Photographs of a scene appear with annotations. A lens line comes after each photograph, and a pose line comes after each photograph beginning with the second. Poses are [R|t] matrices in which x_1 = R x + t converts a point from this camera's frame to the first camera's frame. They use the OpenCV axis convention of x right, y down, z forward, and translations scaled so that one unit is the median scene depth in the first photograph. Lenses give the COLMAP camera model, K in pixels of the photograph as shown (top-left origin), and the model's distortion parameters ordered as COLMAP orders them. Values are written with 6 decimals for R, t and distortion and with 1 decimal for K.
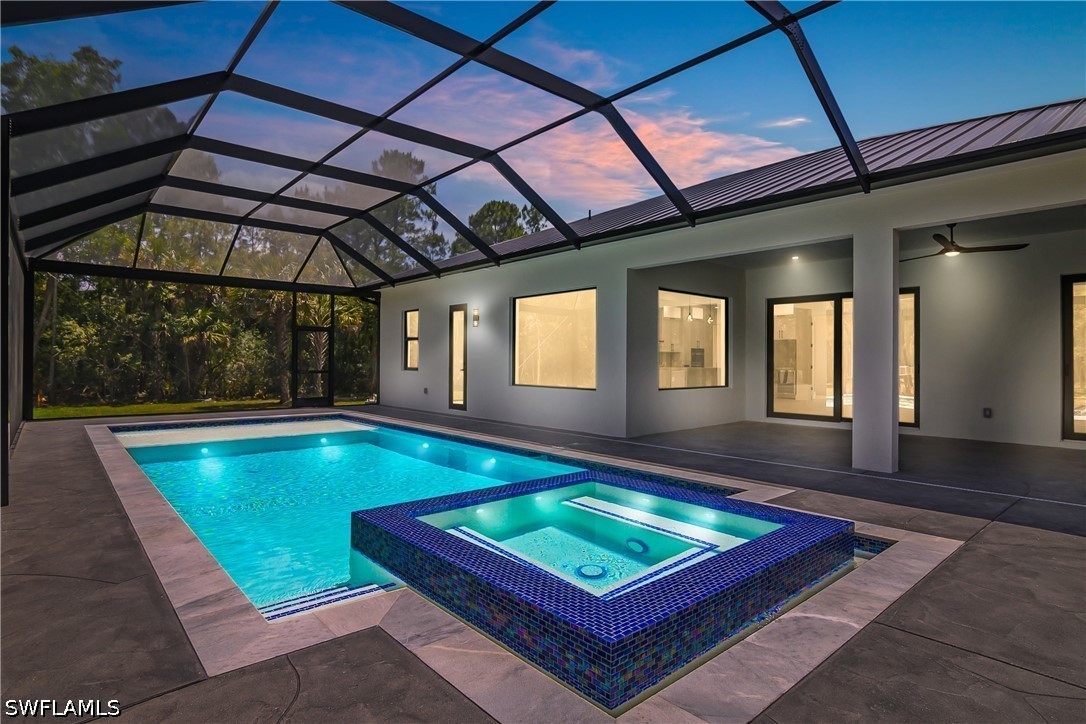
lens RADIAL K [[577.5, 0, 523.7], [0, 577.5, 360.4], [0, 0, 1]] dist [-0.025343, -0.000745]
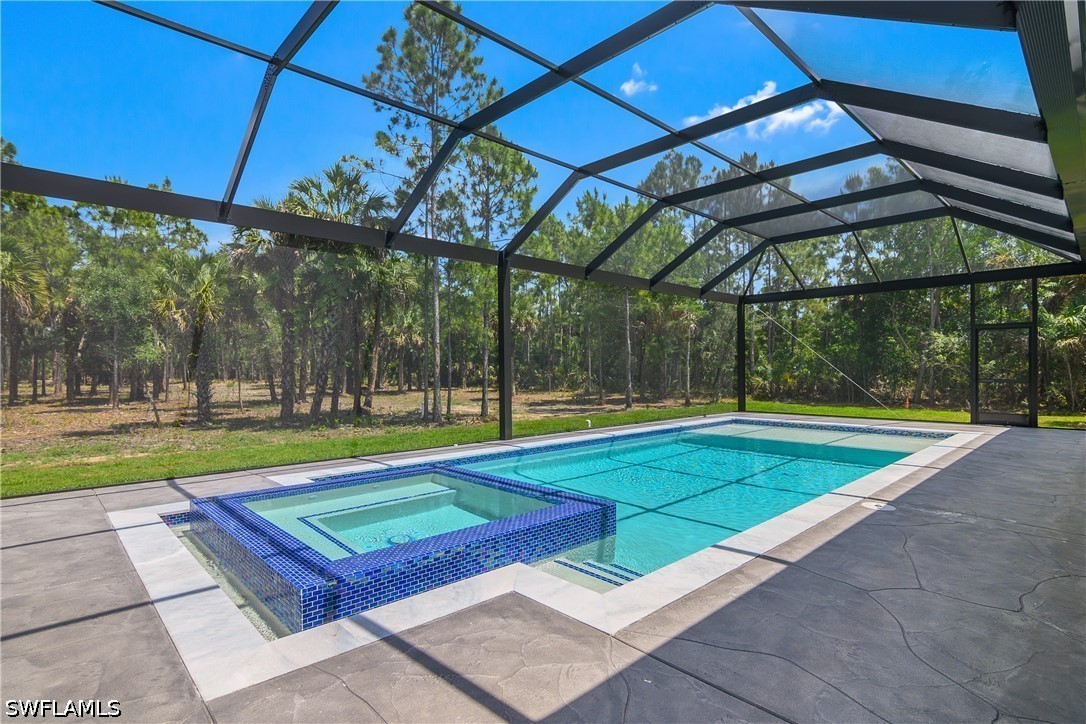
lens RADIAL K [[534.0, 0, 528.1], [0, 534.0, 366.6], [0, 0, 1]] dist [-0.020948, 0.001109]
pose [[0.047655, -0.008624, -0.998827, 0.171995], [0.005867, 0.999948, -0.008353, 0.001426], [0.998847, -0.005462, 0.047703, 0.170880]]
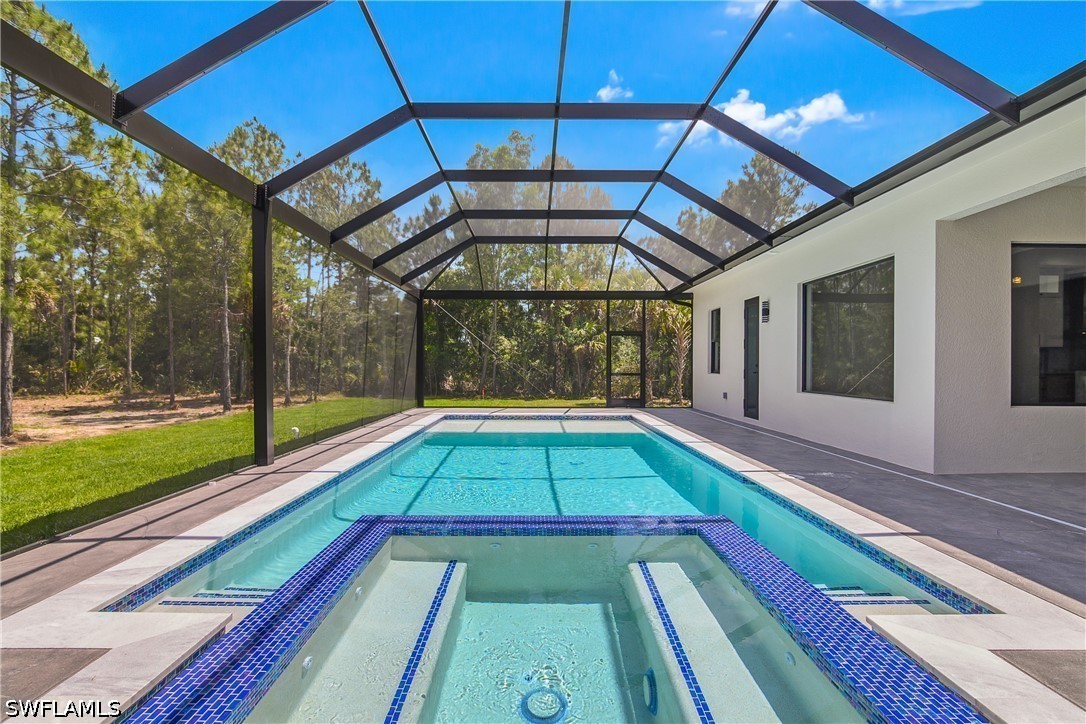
lens RADIAL K [[534.0, 0, 528.1], [0, 534.0, 366.6], [0, 0, 1]] dist [-0.020948, 0.001109]
pose [[0.761595, -0.000402, -0.648053, 0.071649], [0.001150, 0.999999, 0.000731, 0.002728], [0.648052, -0.001302, 0.761595, 0.076292]]
